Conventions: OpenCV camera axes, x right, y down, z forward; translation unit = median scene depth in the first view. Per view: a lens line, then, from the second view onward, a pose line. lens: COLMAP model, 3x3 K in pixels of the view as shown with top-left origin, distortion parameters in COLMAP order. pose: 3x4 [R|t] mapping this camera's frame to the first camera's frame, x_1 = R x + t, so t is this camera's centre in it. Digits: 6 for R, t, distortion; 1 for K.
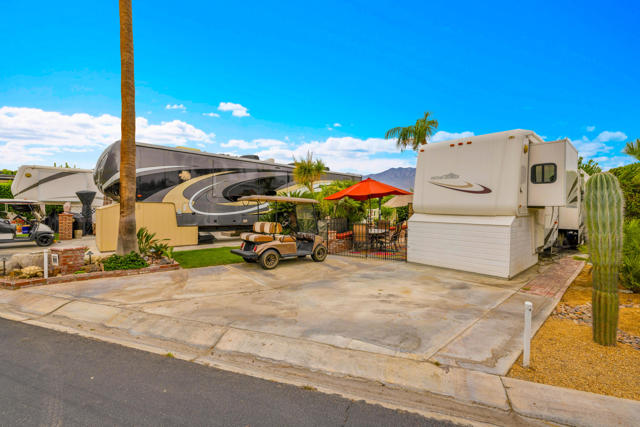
lens RADIAL K [[277.8, 0, 320.1], [0, 277.8, 213.9], [0, 0, 1]] dist [0.005350, -0.000969]
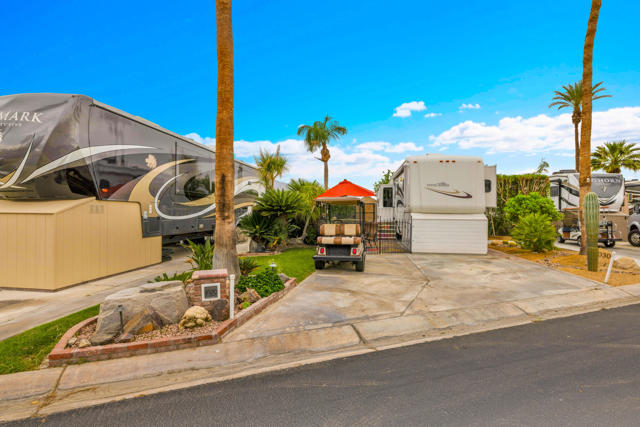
lens RADIAL K [[320.4, 0, 320.4], [0, 320.4, 212.1], [0, 0, 1]] dist [-0.000903, -0.000306]
pose [[0.766019, -0.013817, 0.642669, -0.677587], [0.014895, 0.999882, 0.003743, -0.012490], [-0.642645, 0.006706, 0.766135, 0.138764]]
